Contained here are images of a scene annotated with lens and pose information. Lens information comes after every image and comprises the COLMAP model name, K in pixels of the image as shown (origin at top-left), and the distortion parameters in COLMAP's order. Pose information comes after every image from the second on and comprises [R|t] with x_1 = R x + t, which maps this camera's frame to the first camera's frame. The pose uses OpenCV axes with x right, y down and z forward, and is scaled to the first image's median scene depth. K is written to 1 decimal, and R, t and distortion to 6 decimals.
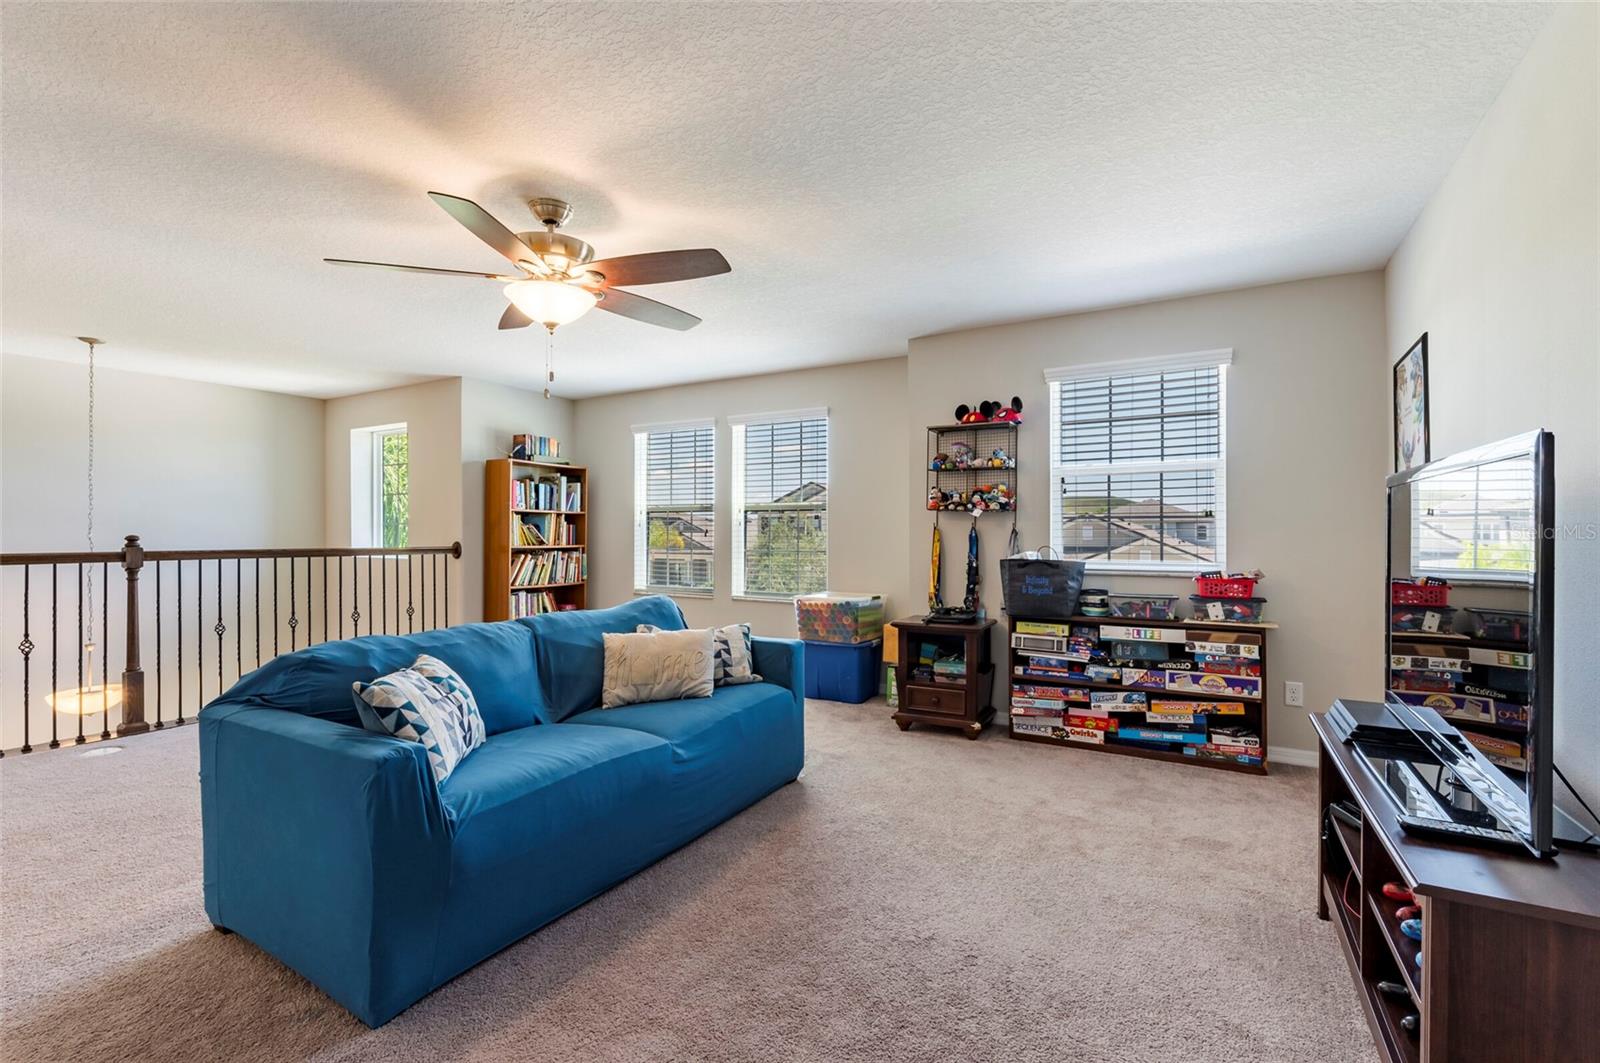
lens RADIAL K [[710.2, 0, 773.6], [0, 710.2, 530.9], [0, 0, 1]] dist [0.000000, 0.000058]
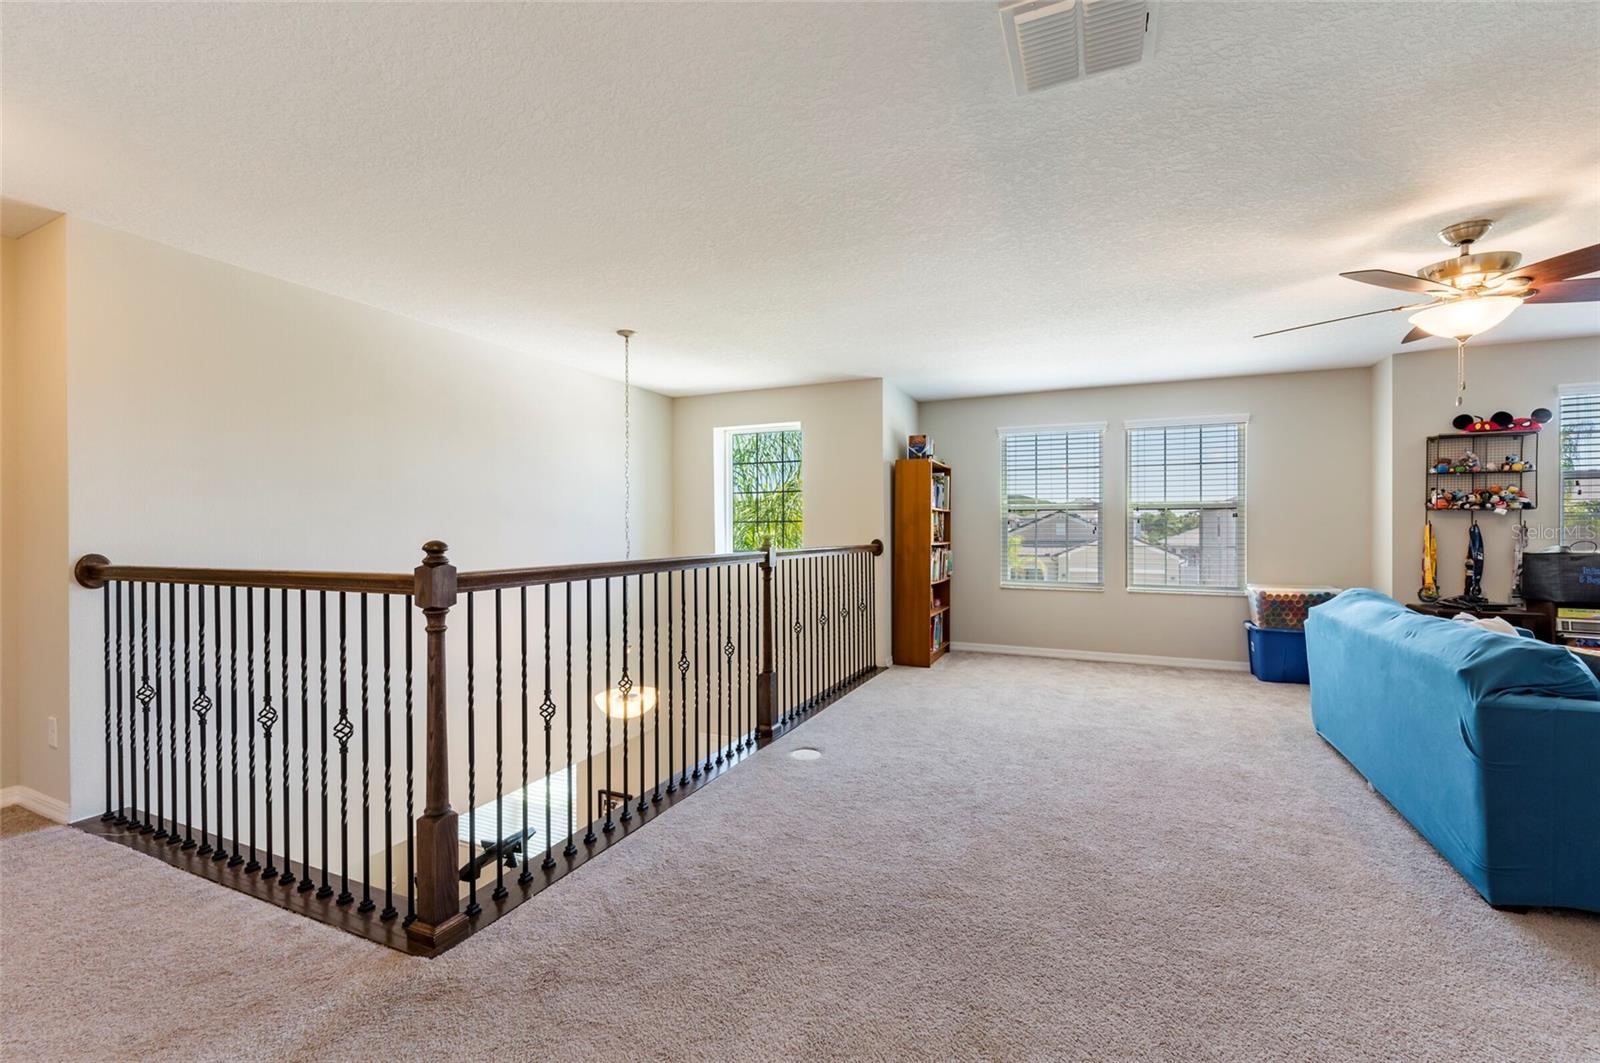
lens RADIAL K [[674.1, 0, 795.4], [0, 674.1, 528.5], [0, 0, 1]] dist [-0.000694, -0.000329]
pose [[0.993552, -0.002832, 0.113341, -1.015475], [0.002711, 0.999996, 0.001225, -0.003254], [-0.113344, -0.000909, 0.993555, 0.075846]]
